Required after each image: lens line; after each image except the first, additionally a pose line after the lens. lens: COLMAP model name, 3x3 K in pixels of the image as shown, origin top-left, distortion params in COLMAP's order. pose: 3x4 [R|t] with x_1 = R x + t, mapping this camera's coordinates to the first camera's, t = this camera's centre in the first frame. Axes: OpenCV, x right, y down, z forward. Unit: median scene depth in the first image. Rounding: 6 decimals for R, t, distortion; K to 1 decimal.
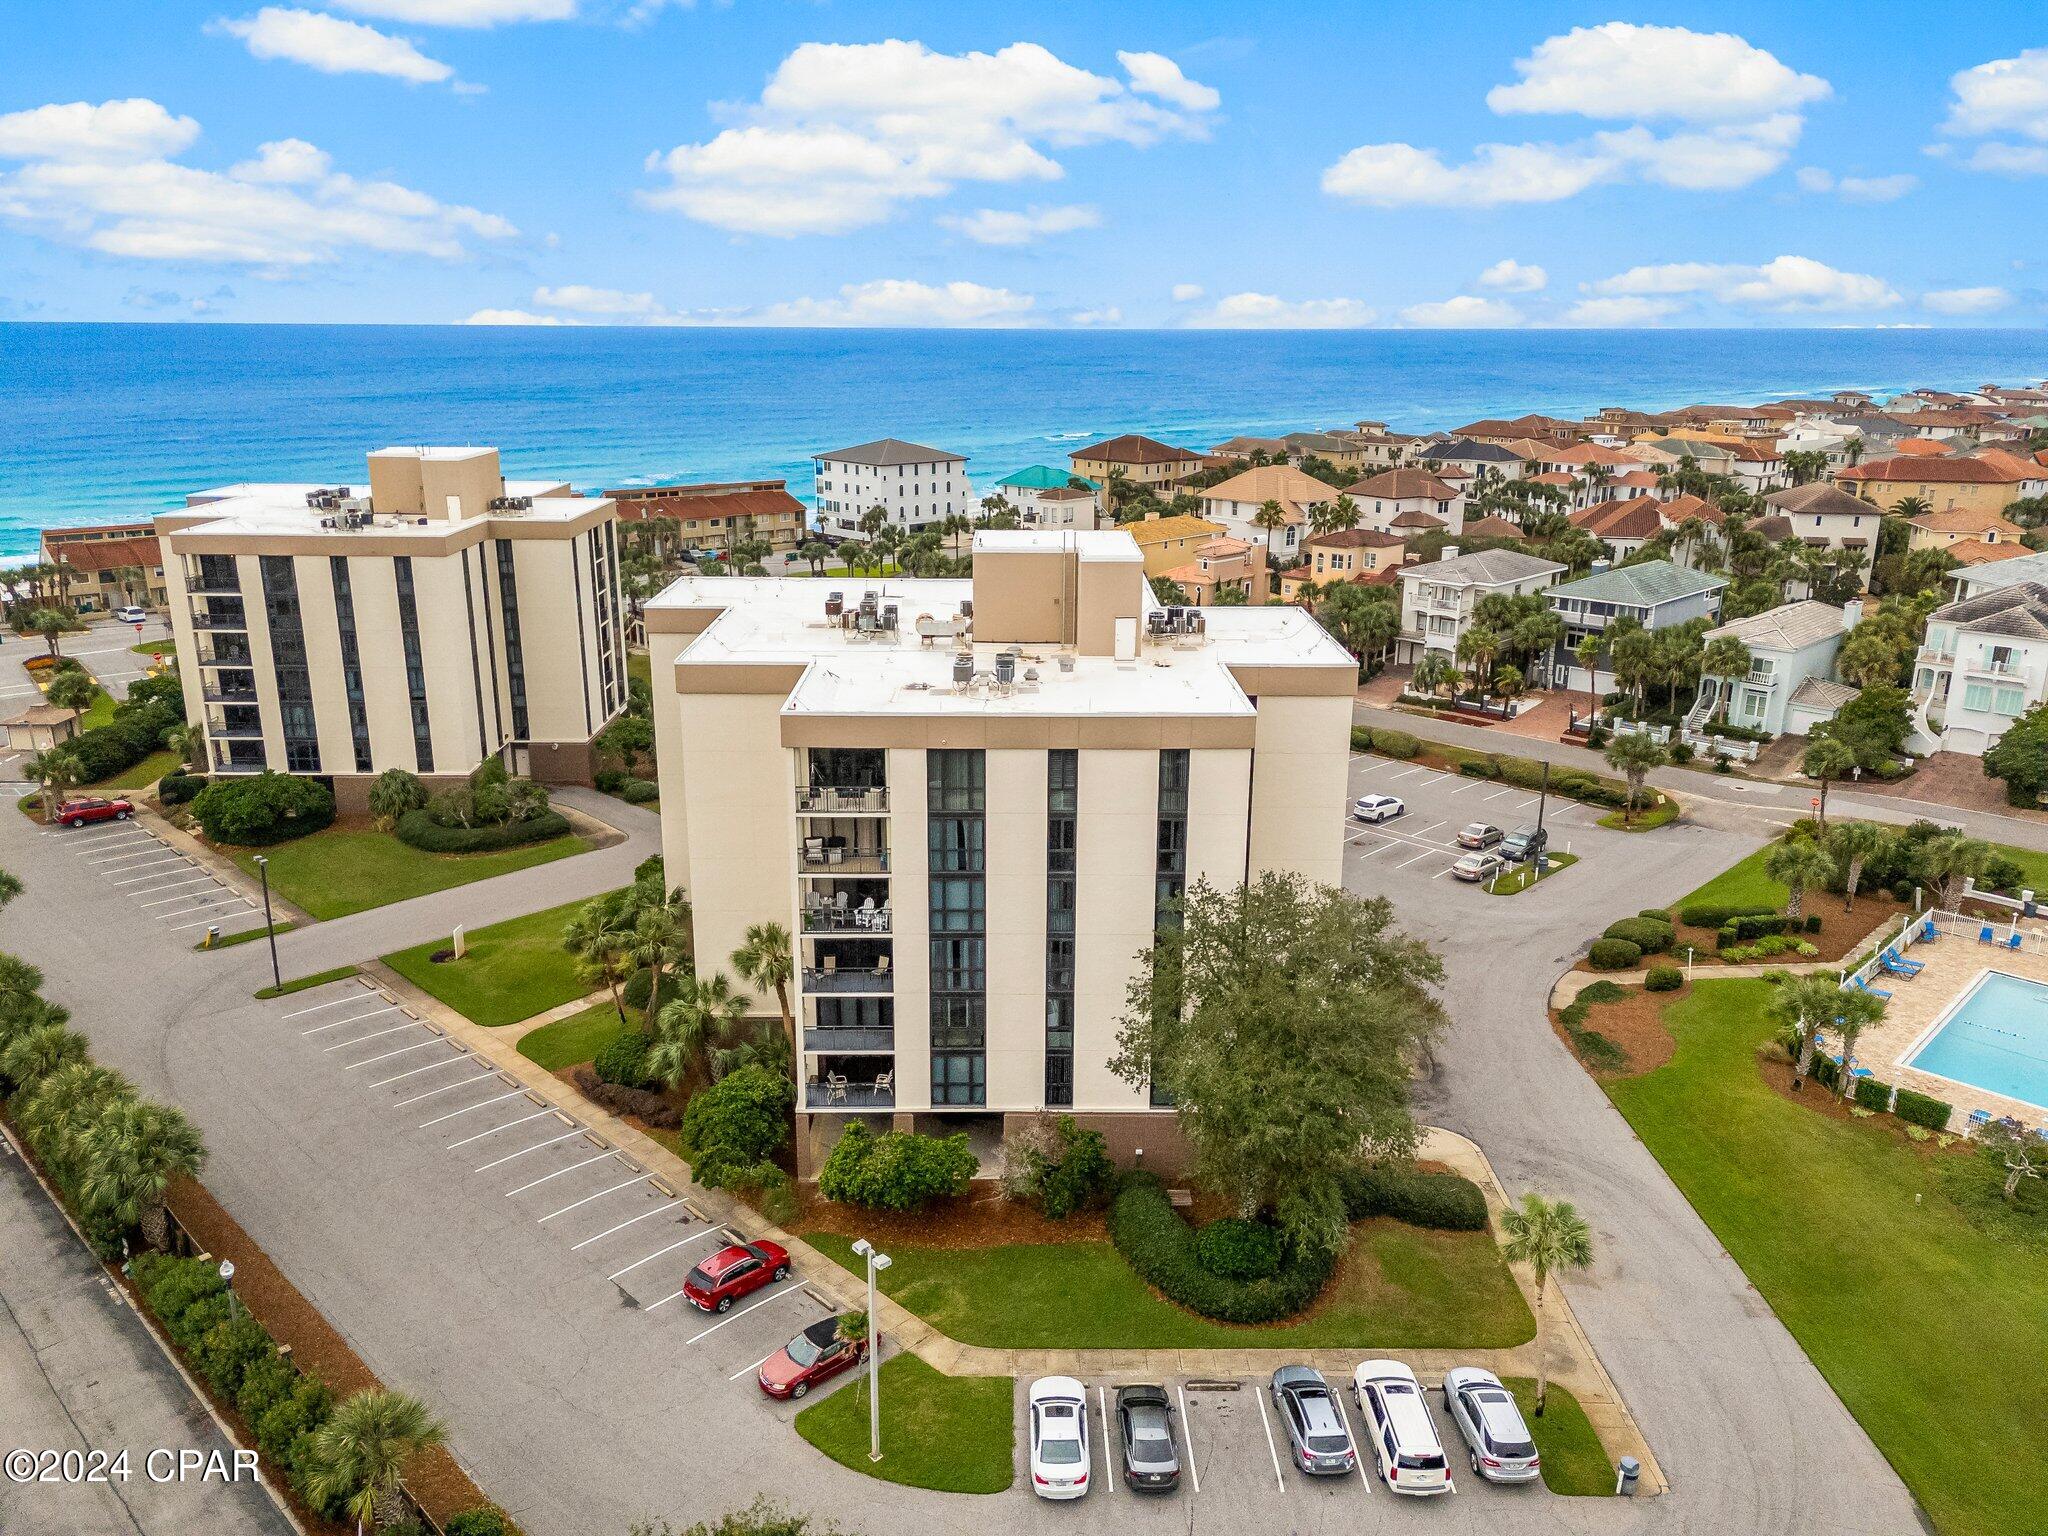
lens RADIAL K [[1513.0, 0, 1014.5], [0, 1513.0, 770.2], [0, 0, 1]] dist [0.057331, -0.003333]
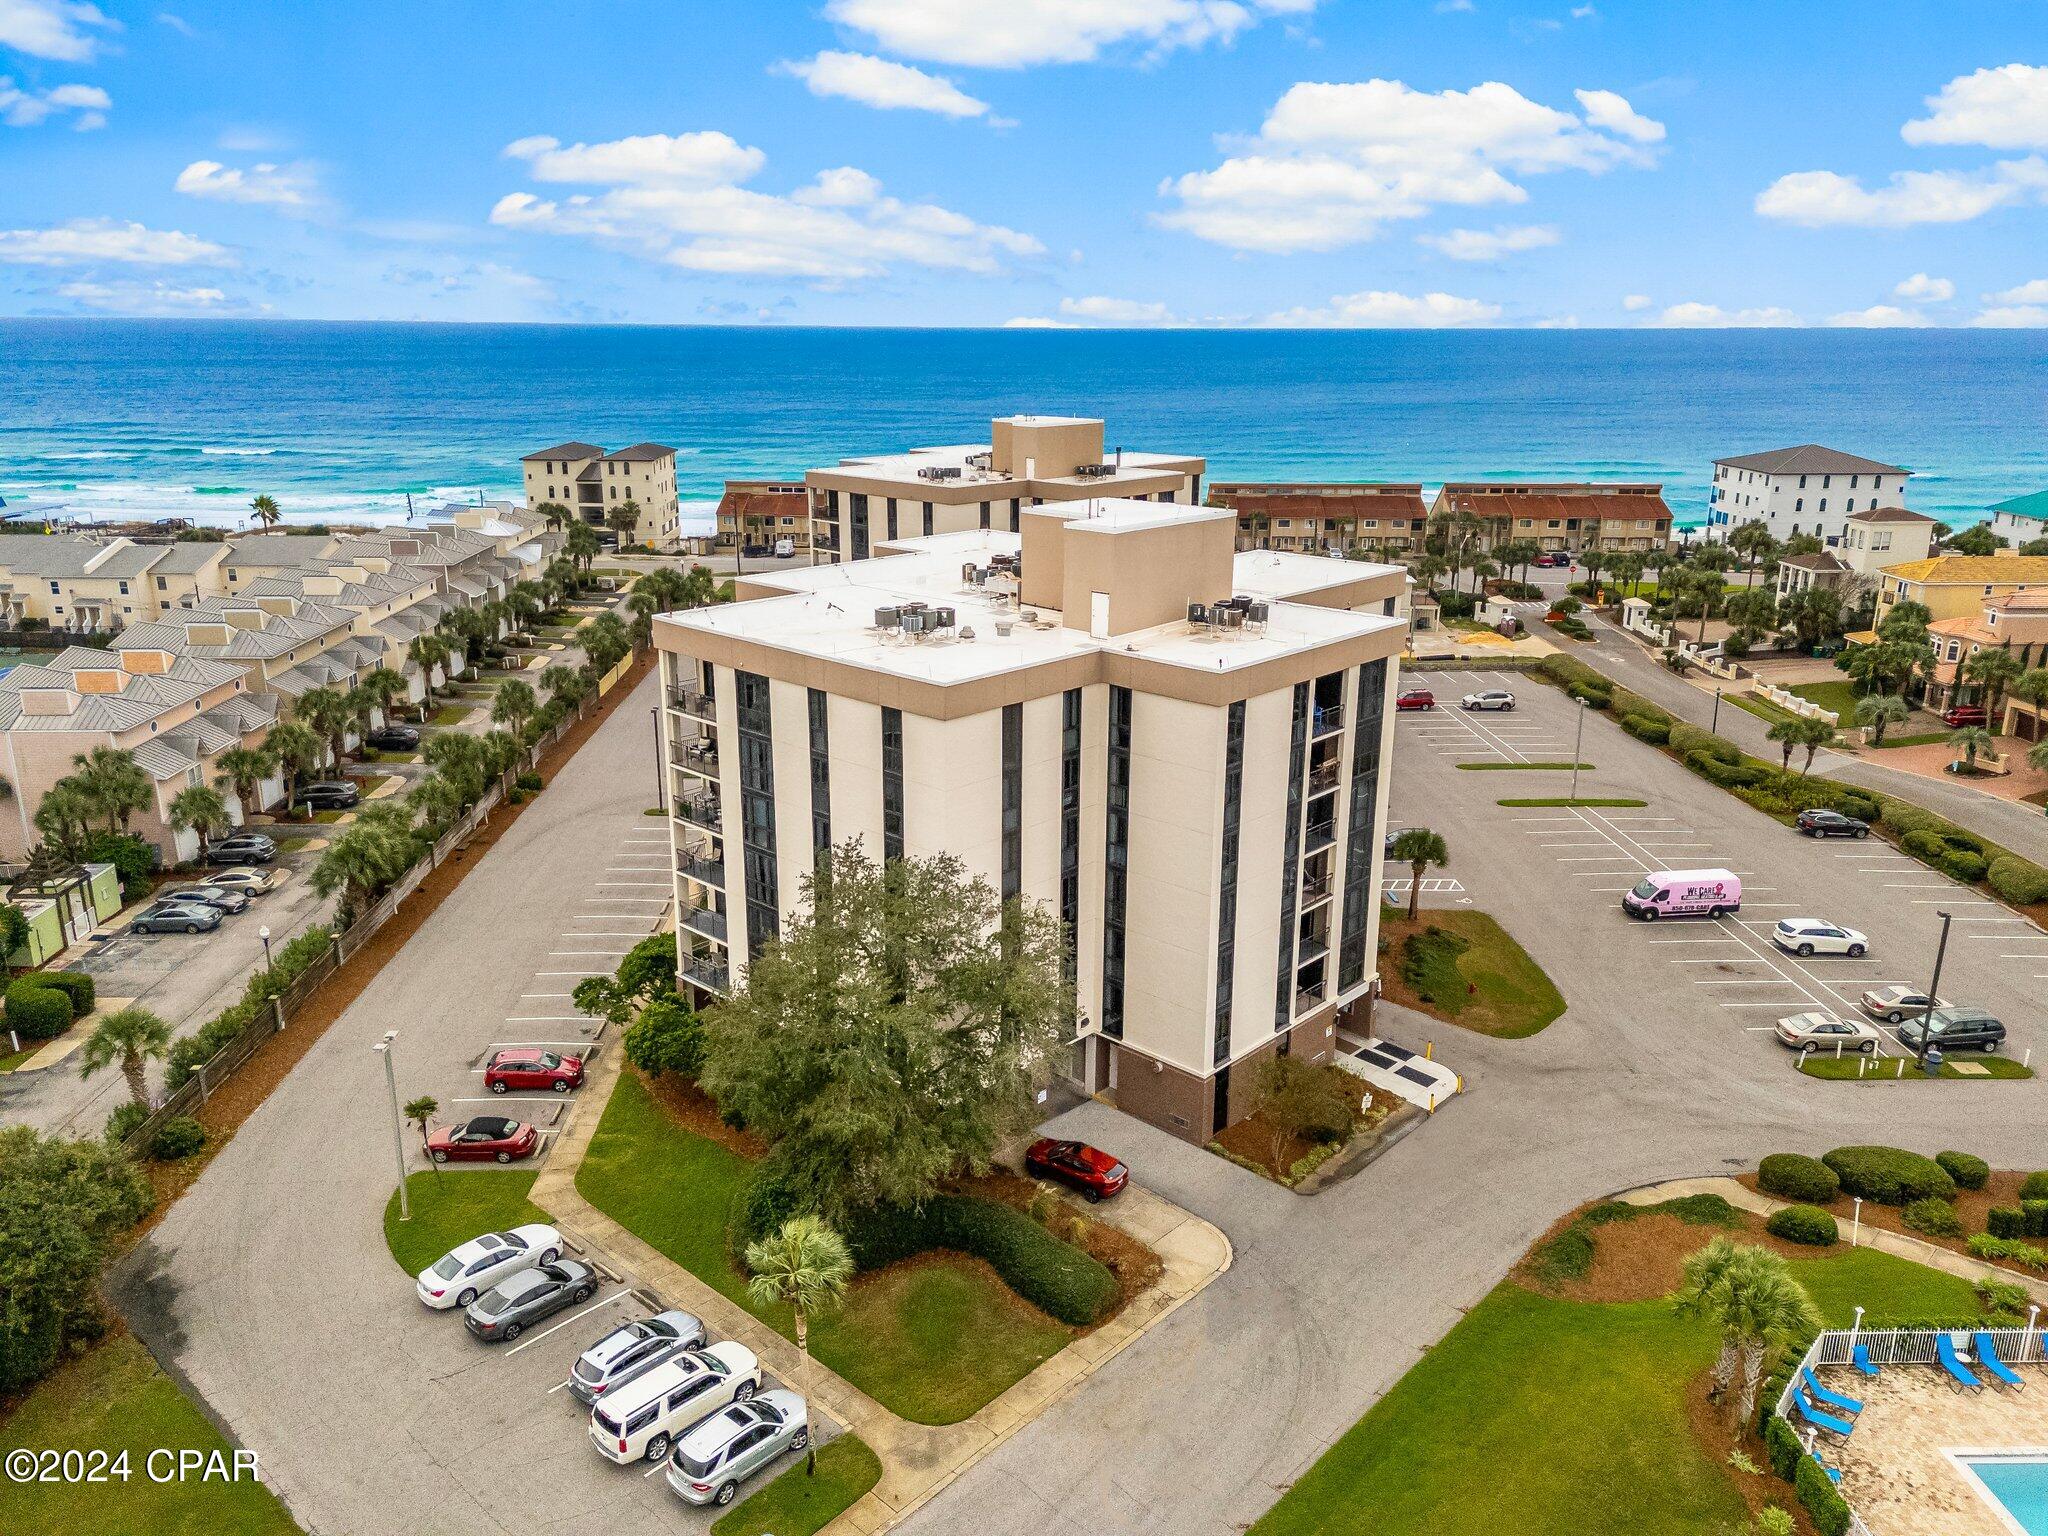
lens RADIAL K [[1513.0, 0, 1014.9], [0, 1513.0, 766.6], [0, 0, 1]] dist [0.057331, -0.003333]
pose [[0.729307, 0.193635, -0.656214, 0.486726], [-0.197081, 0.977918, 0.069530, -0.036497], [0.655188, 0.078619, 0.751364, 0.192526]]
